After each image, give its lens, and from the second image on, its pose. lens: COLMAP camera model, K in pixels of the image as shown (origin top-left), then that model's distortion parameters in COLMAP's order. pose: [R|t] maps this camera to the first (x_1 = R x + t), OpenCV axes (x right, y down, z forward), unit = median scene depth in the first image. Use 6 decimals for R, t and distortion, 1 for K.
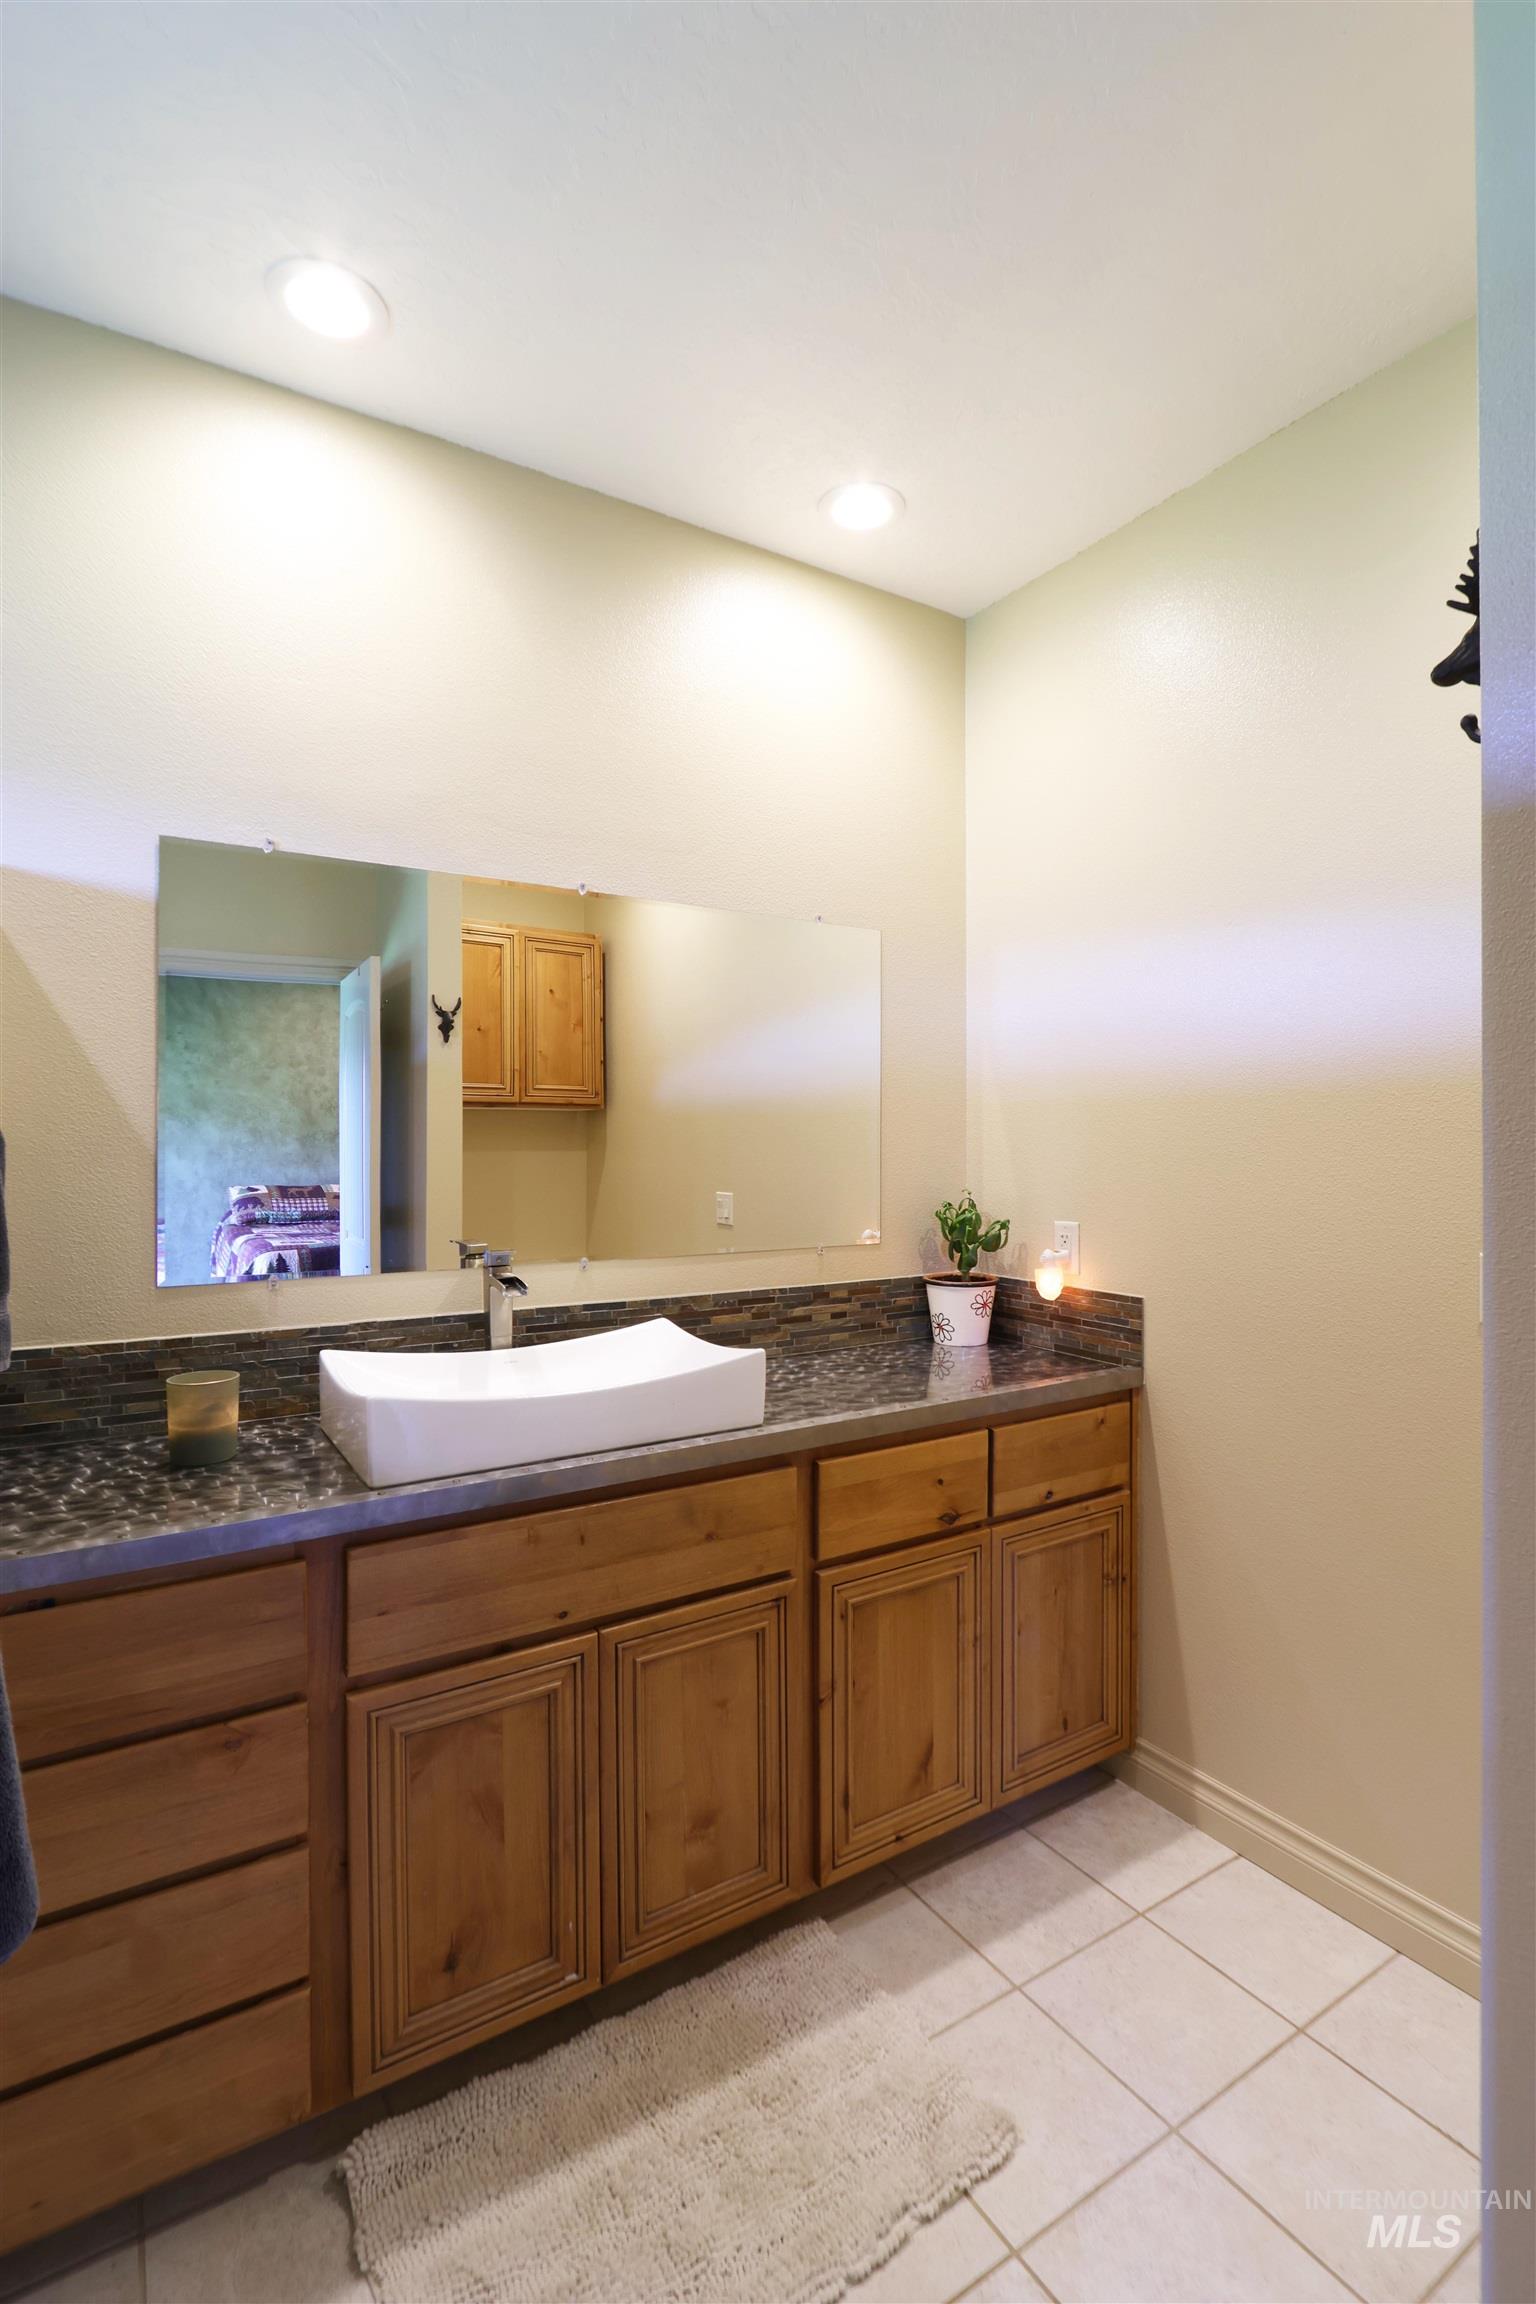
lens RADIAL K [[1067.0, 0, 768.0], [0, 1067.0, 1152.0], [0, 0, 1]] dist [-0.011874, 0.000565]
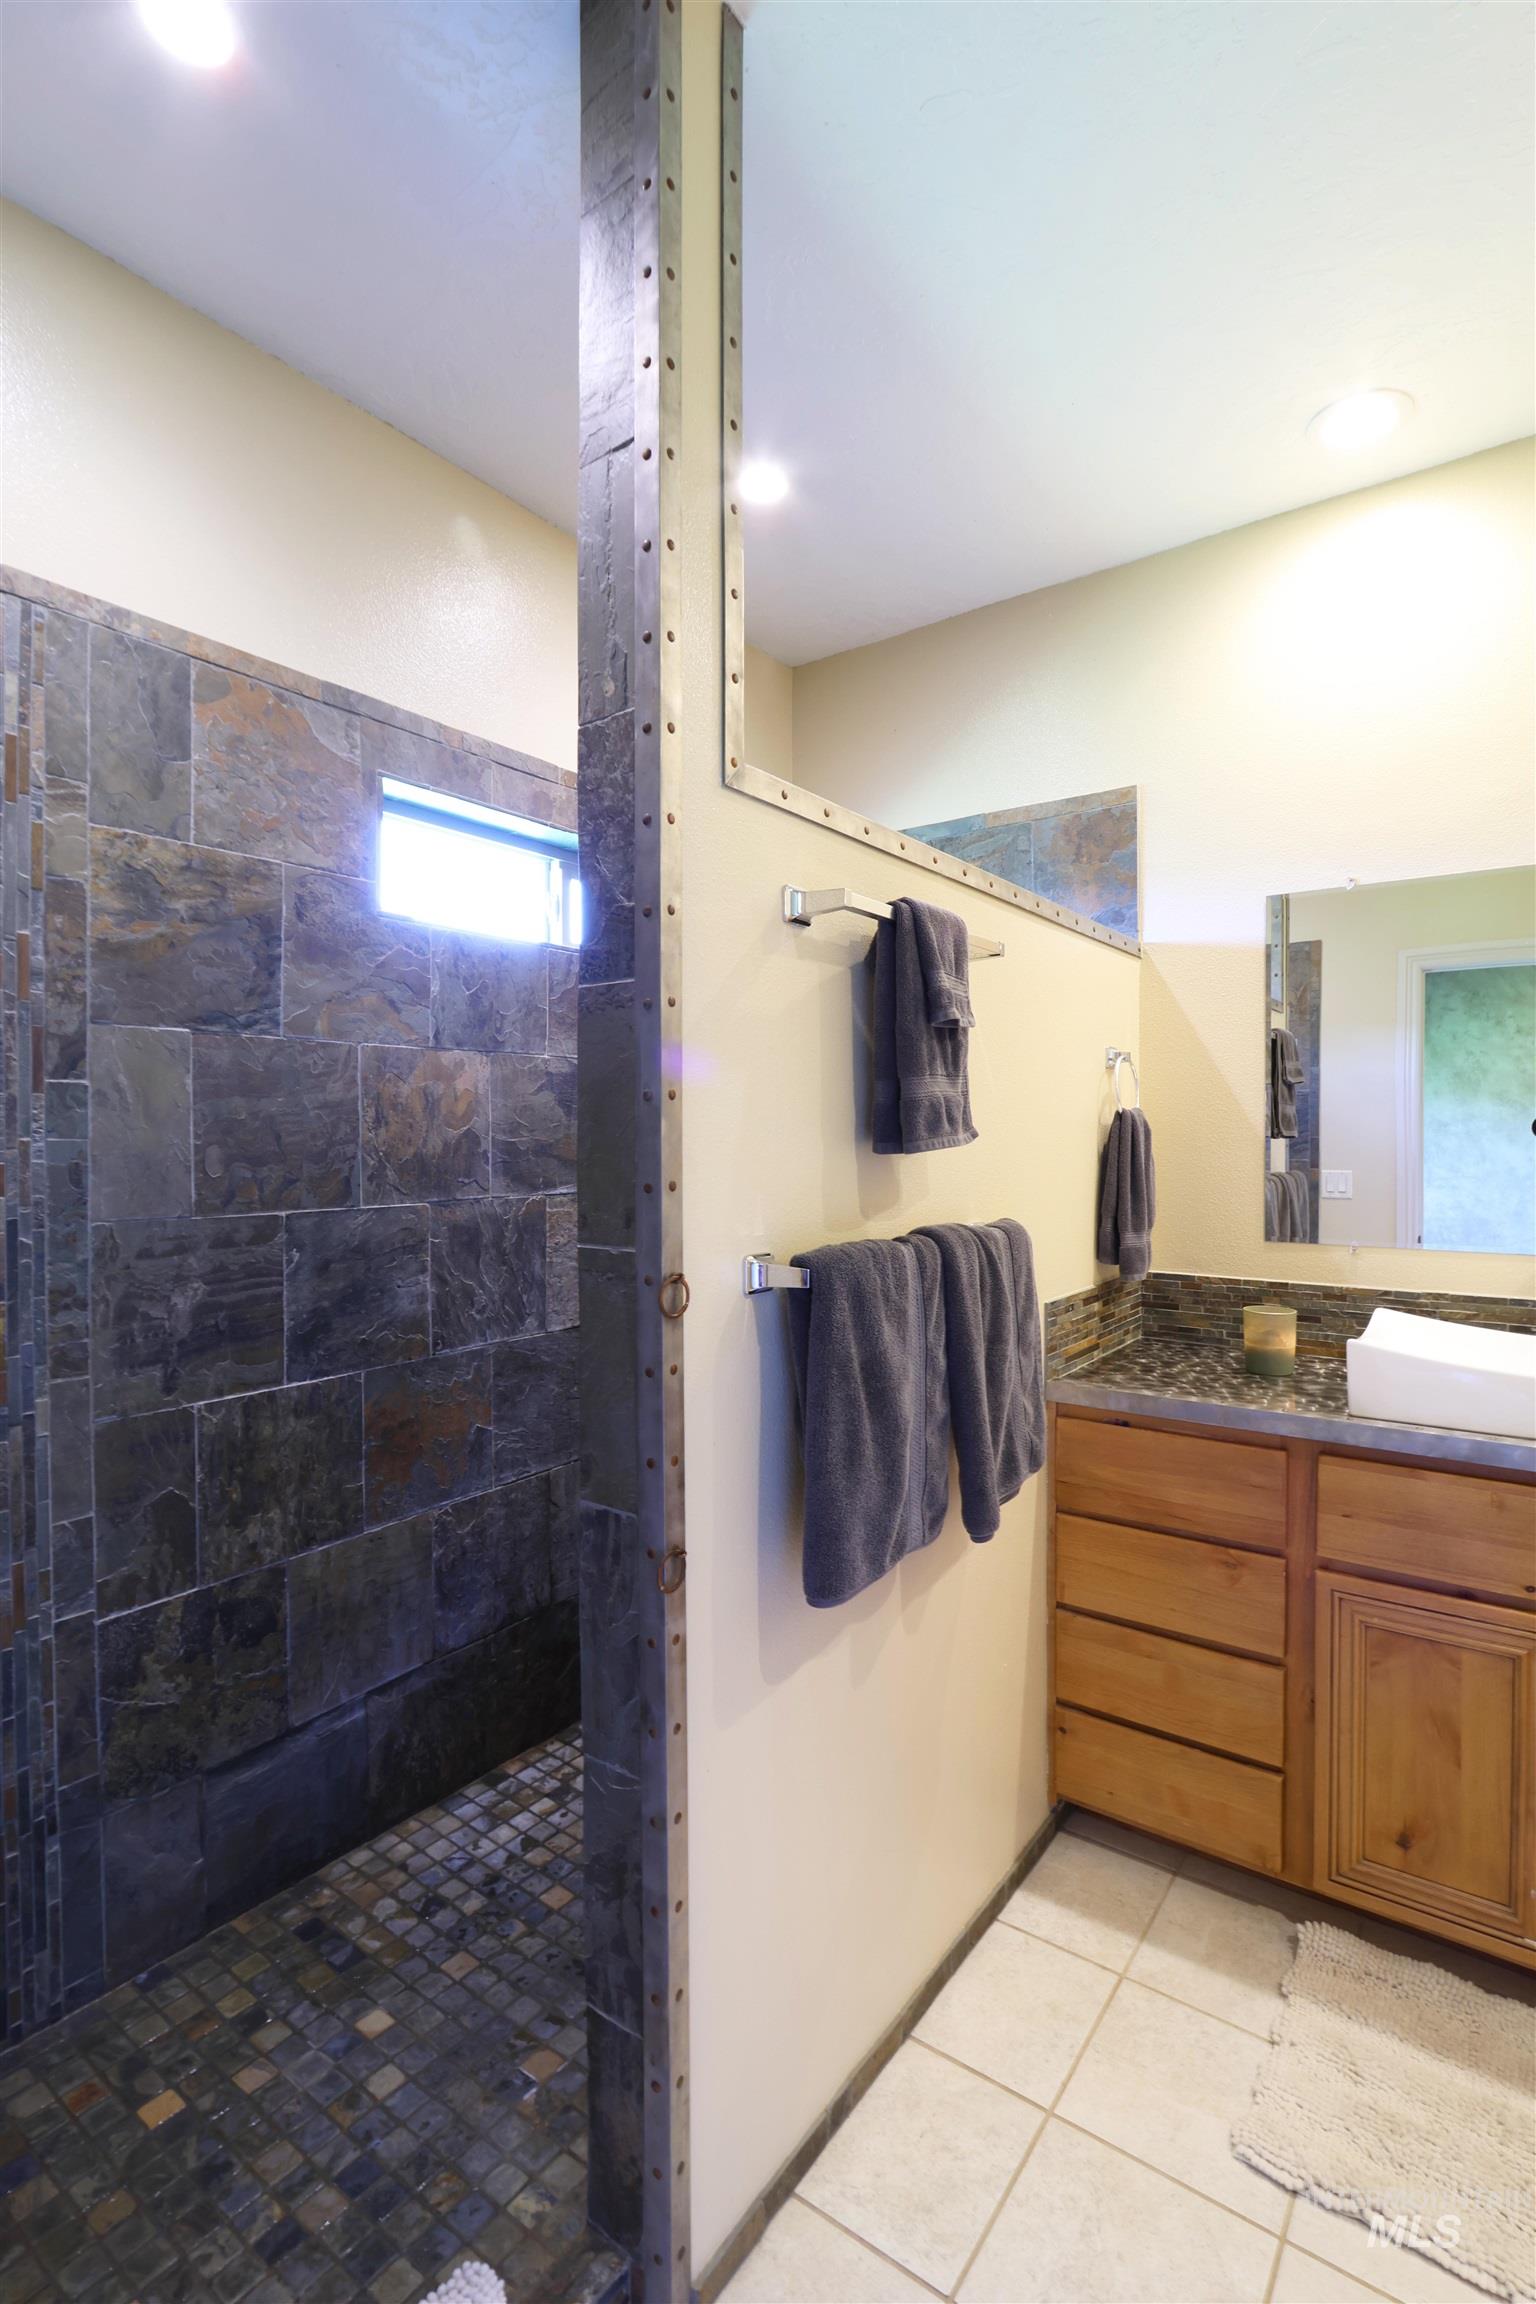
lens RADIAL K [[1067.0, 0, 768.0], [0, 1067.0, 1152.0], [0, 0, 1]] dist [-0.011874, 0.000565]
pose [[0.366251, 0.016152, -0.930376, 0.515666], [-0.001933, 0.999860, 0.016597, -0.004508], [0.930514, -0.004280, 0.366231, -0.066321]]
